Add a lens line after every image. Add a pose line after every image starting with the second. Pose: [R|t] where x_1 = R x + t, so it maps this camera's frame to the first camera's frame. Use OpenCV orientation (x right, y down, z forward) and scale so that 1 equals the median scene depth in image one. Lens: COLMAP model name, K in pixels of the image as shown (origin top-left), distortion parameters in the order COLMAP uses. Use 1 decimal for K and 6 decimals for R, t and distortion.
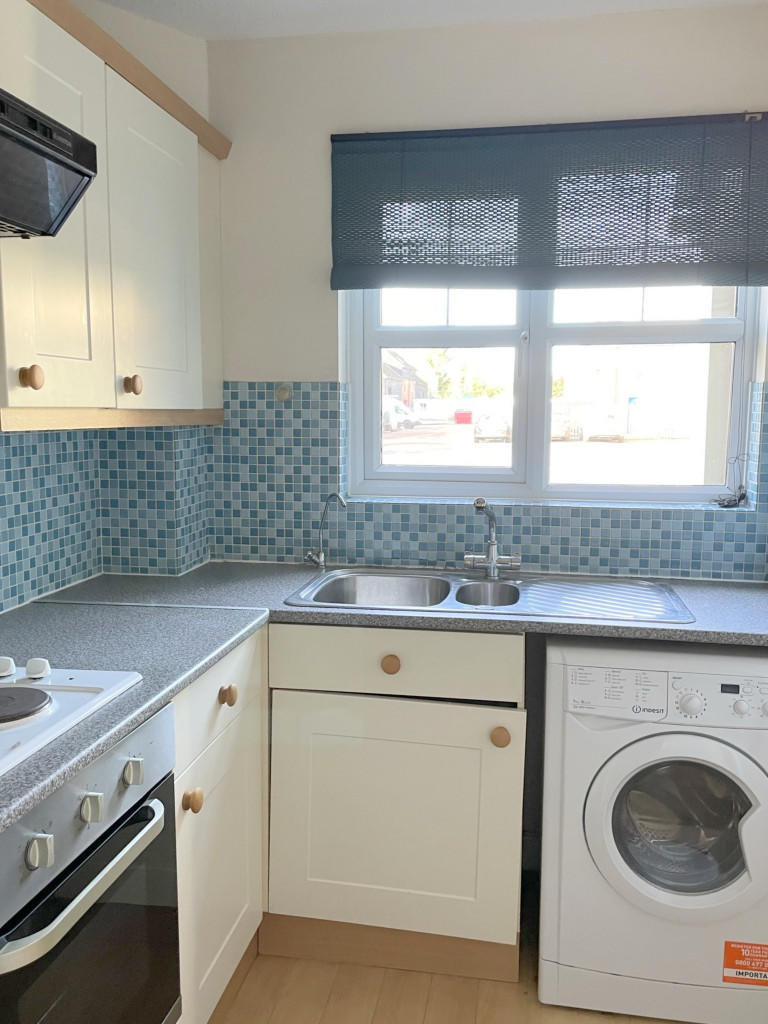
lens RADIAL K [[878.0, 0, 386.9], [0, 878.0, 512.3], [0, 0, 1]] dist [0.053969, -0.002911]
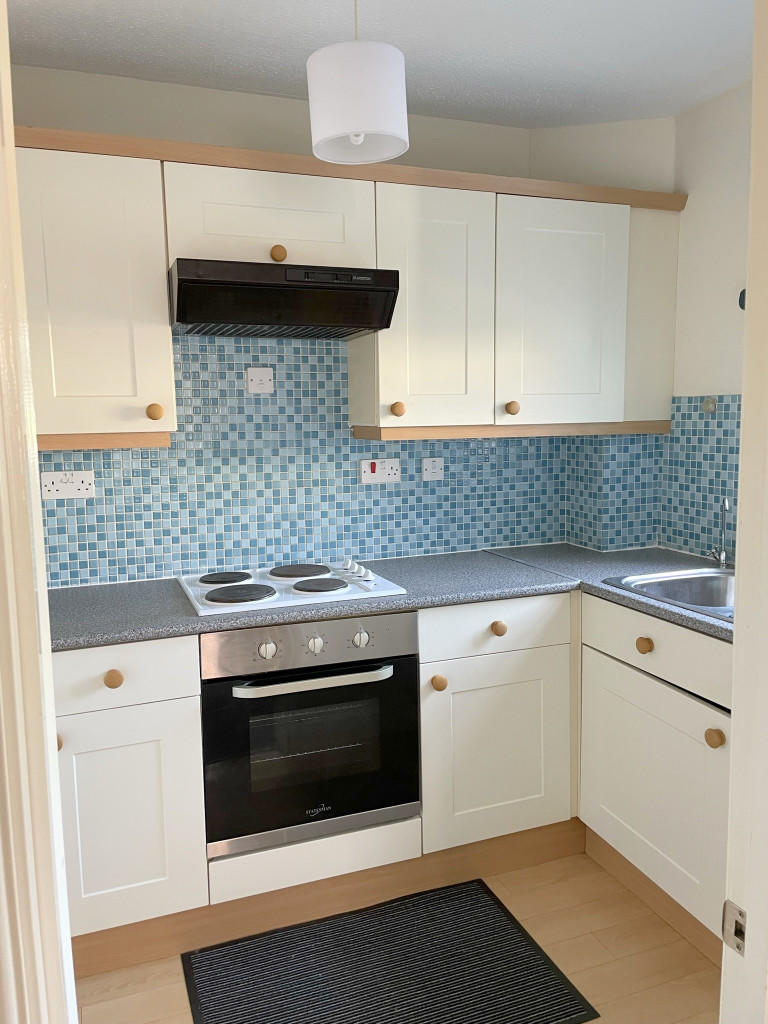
lens RADIAL K [[783.1, 0, 384.5], [0, 783.1, 512.4], [0, 0, 1]] dist [0.062460, -0.009344]
pose [[0.496514, 0.096855, -0.862608, 0.566045], [-0.082654, 0.994515, 0.064090, -0.031052], [0.864084, 0.039476, 0.501797, 0.142315]]
